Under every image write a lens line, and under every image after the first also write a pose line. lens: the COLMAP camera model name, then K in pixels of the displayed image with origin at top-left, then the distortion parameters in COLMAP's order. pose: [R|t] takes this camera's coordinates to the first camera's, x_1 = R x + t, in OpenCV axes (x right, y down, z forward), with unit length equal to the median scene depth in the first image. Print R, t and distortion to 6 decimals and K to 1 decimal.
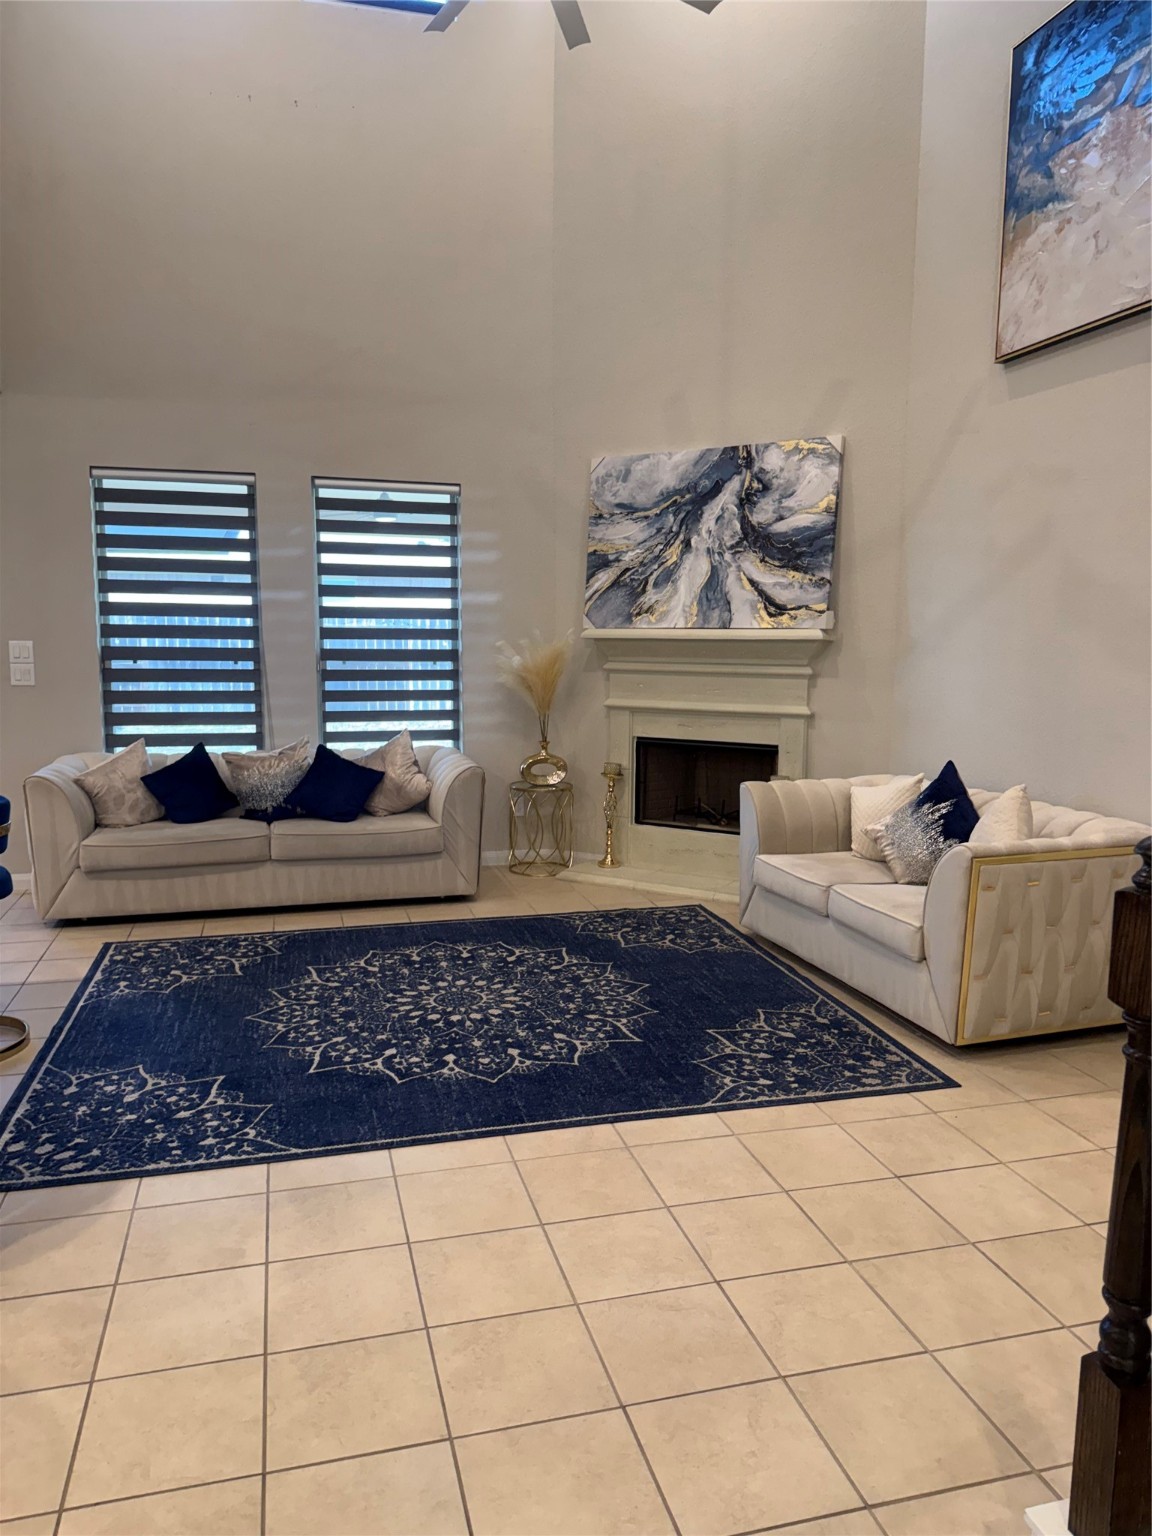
lens RADIAL K [[1087.7, 0, 573.0], [0, 1087.7, 767.3], [0, 0, 1]] dist [0.115837, -0.178585]
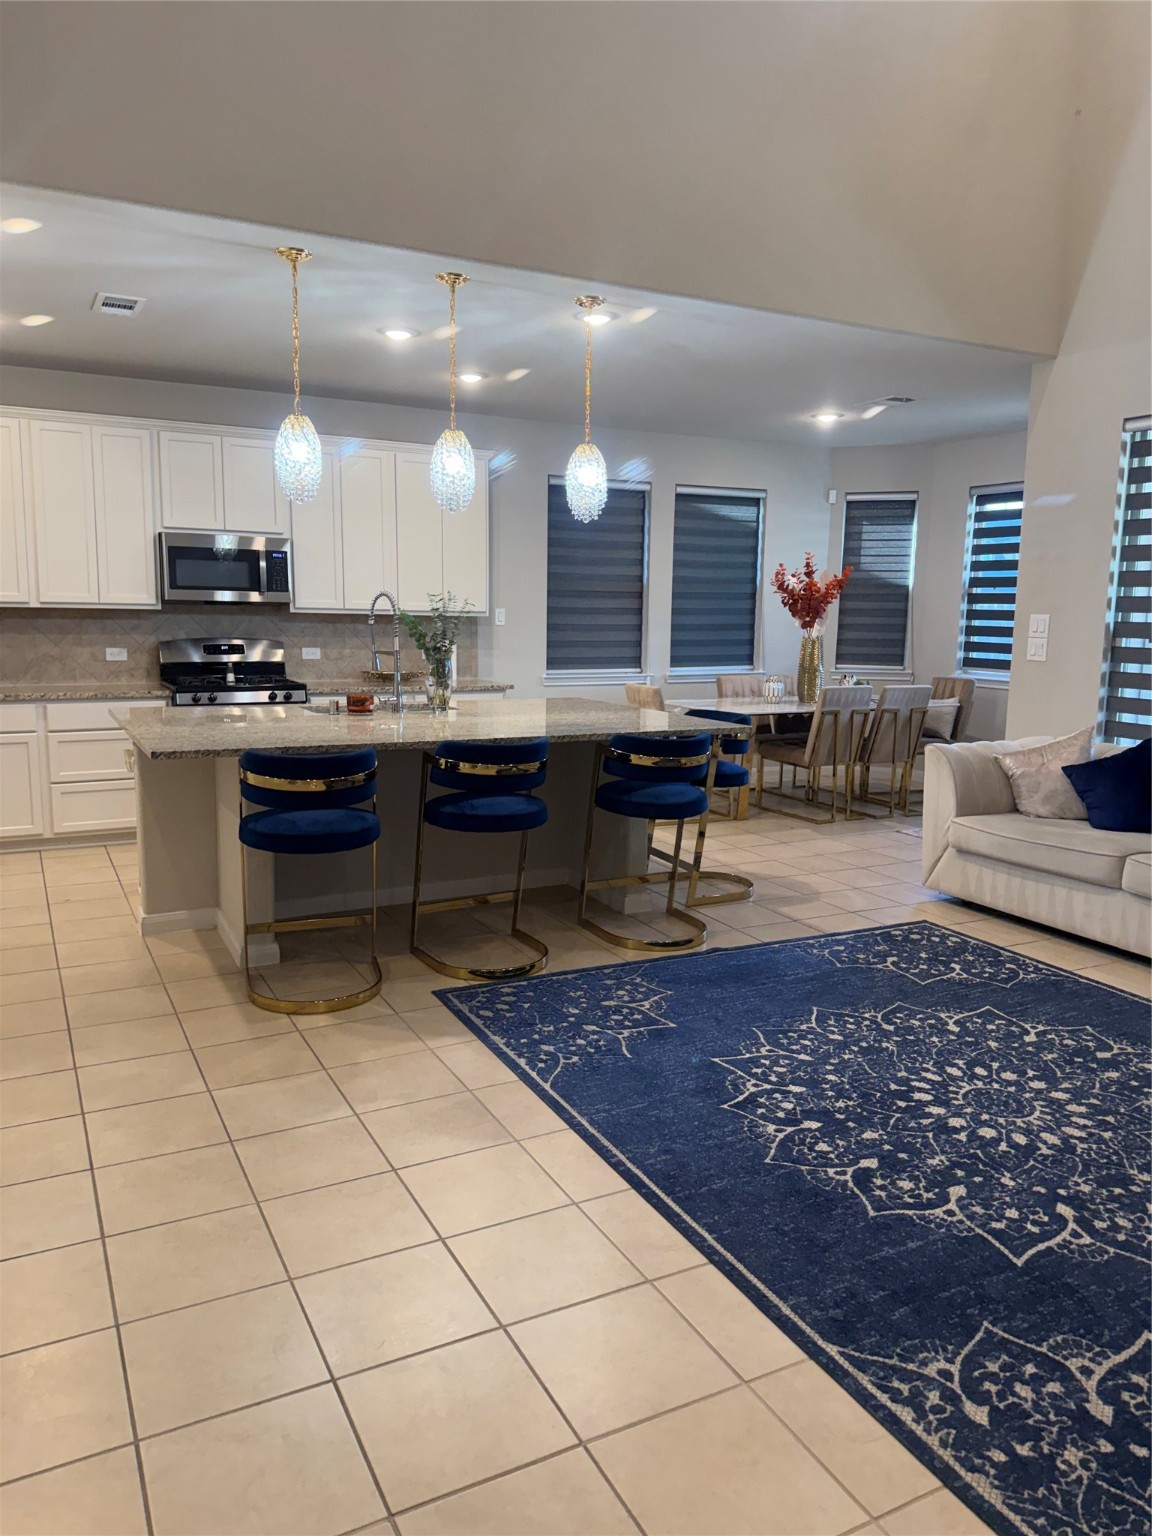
lens RADIAL K [[1087.7, 0, 573.0], [0, 1087.7, 767.3], [0, 0, 1]] dist [0.115837, -0.178585]
pose [[0.224067, 0.141461, -0.964252, 0.481524], [-0.145381, 0.983191, 0.110457, -0.040103], [0.963669, 0.115435, 0.240867, 0.521061]]
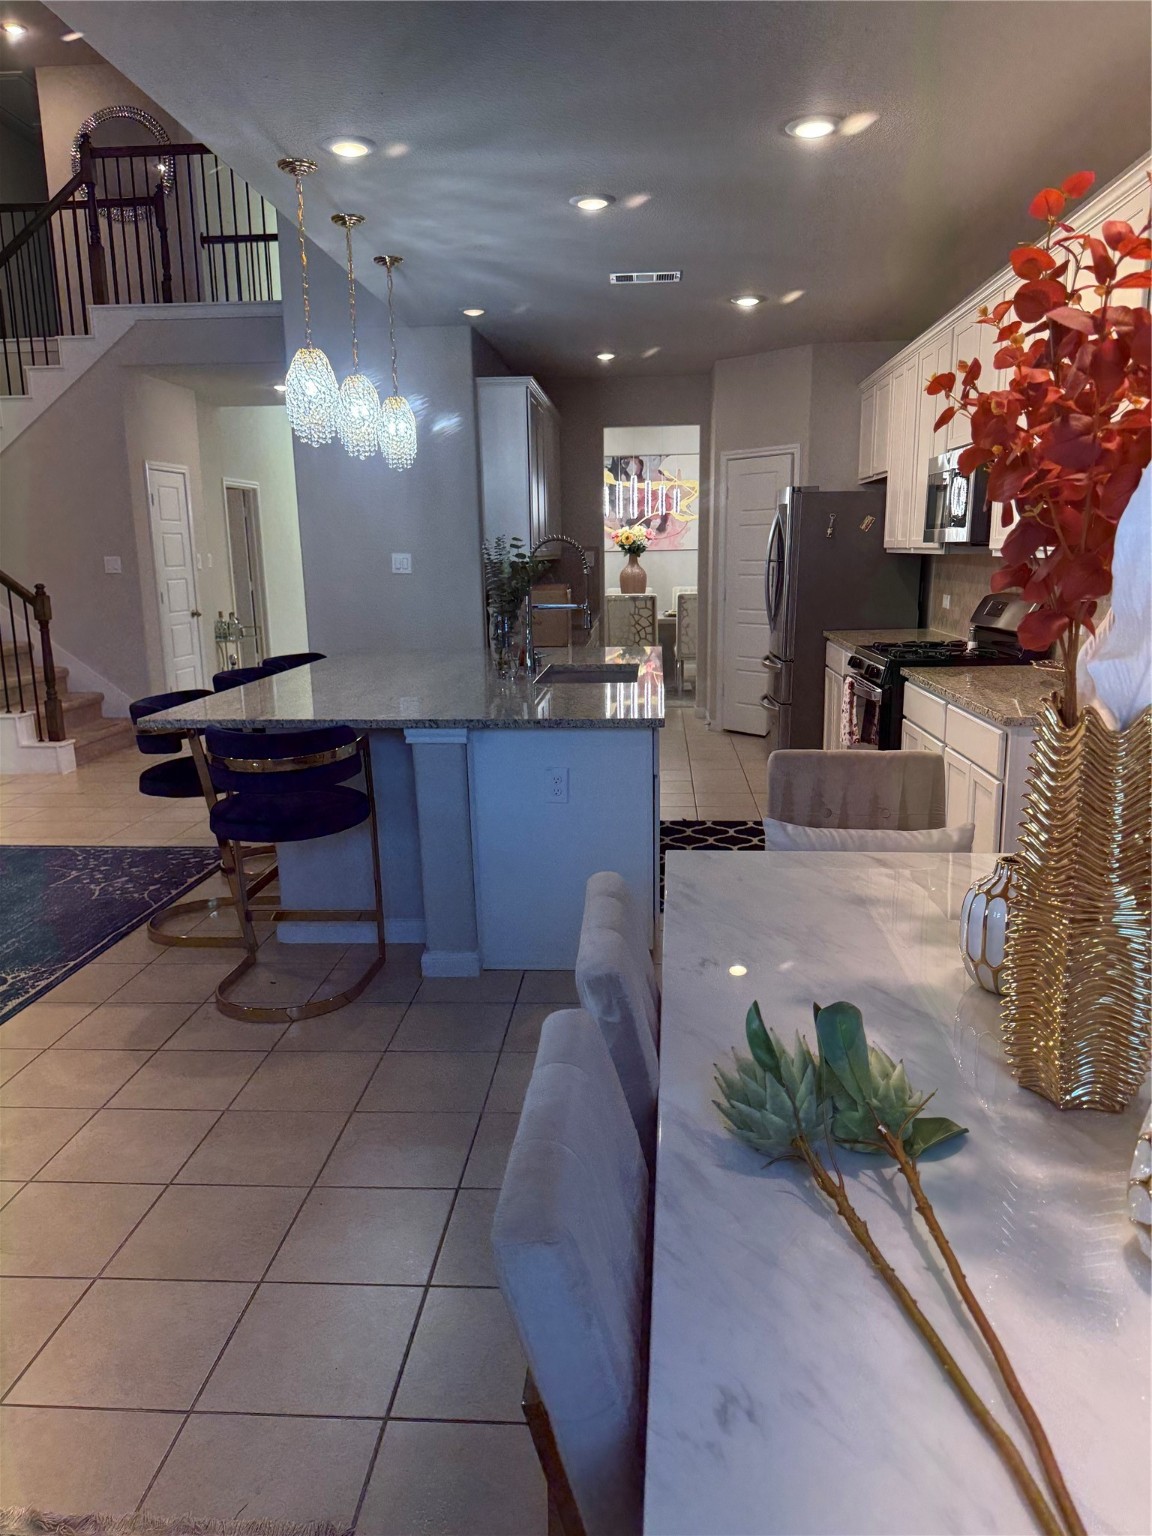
lens RADIAL K [[1087.7, 0, 573.0], [0, 1087.7, 767.3], [0, 0, 1]] dist [0.115837, -0.178585]
pose [[-0.944484, -0.048984, 0.324885, -1.064658], [0.061084, 0.945404, 0.320124, -0.186756], [-0.322828, 0.322198, -0.889927, 1.551806]]
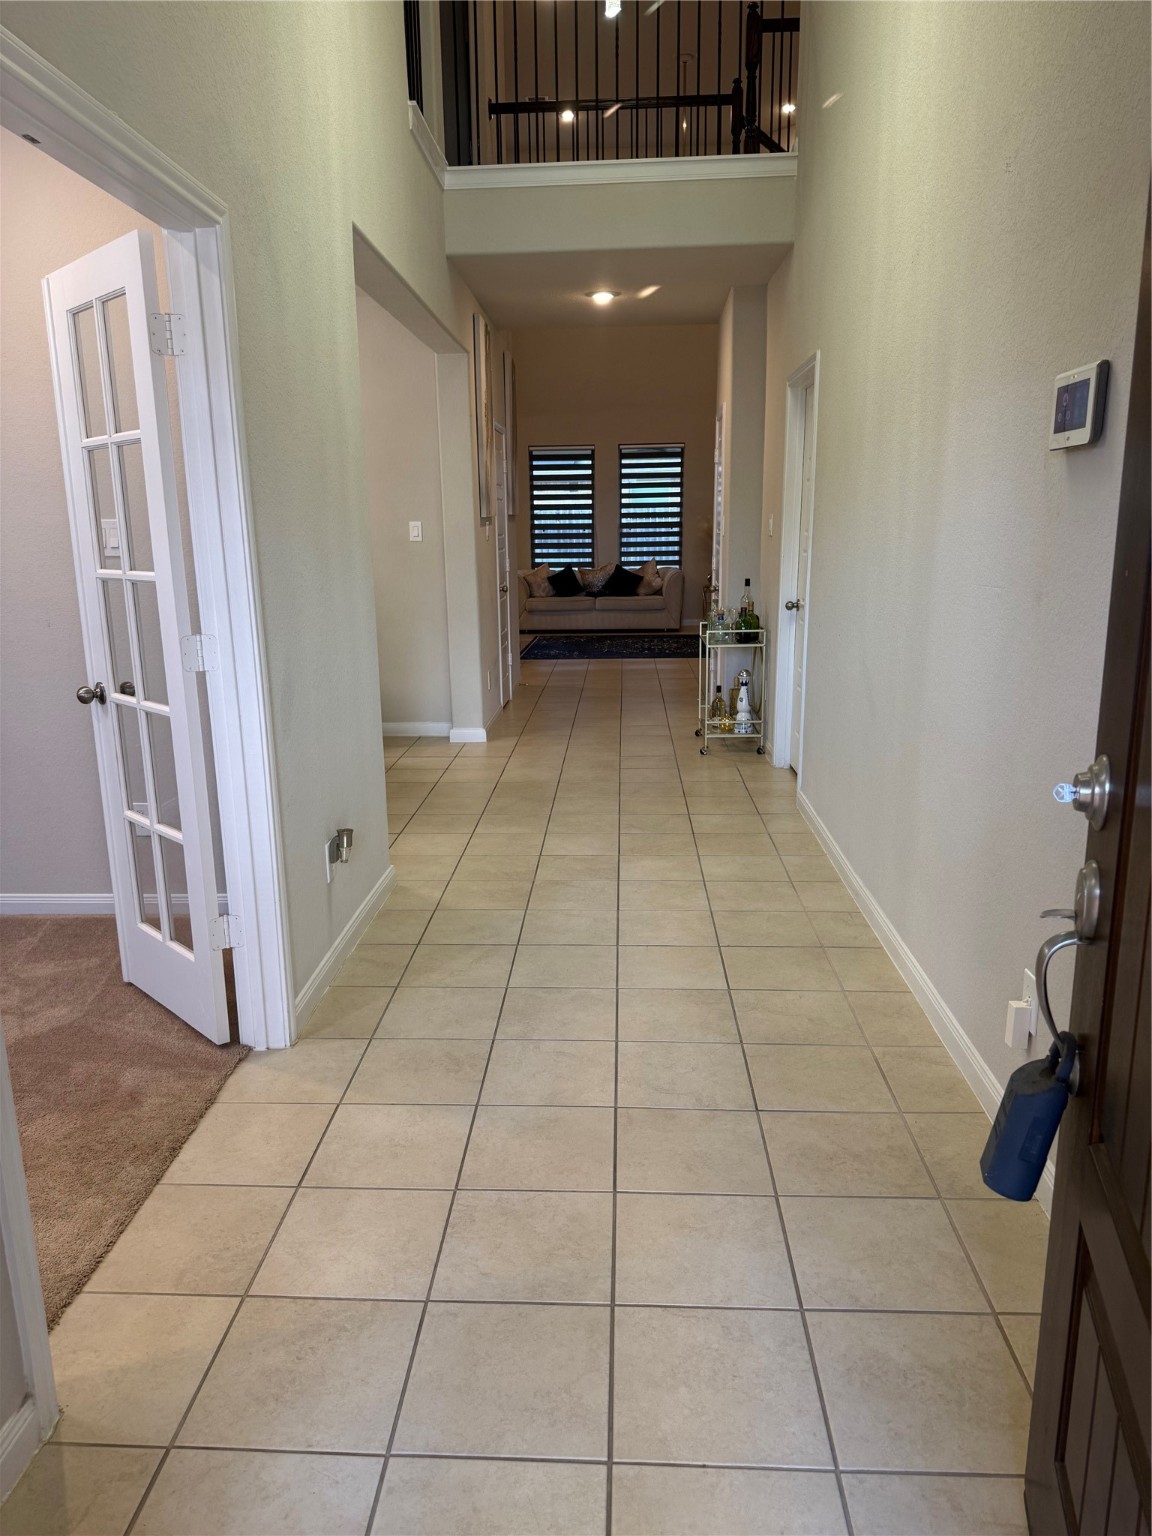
lens RADIAL K [[1079.6, 0, 573.3], [0, 1079.6, 776.0], [0, 0, 1]] dist [0.172452, -0.377175]
pose [[0.953427, 0.051230, -0.297242, 0.529944], [-0.019960, 0.994026, 0.107298, 0.244233], [0.300963, -0.096368, 0.948754, -1.720223]]
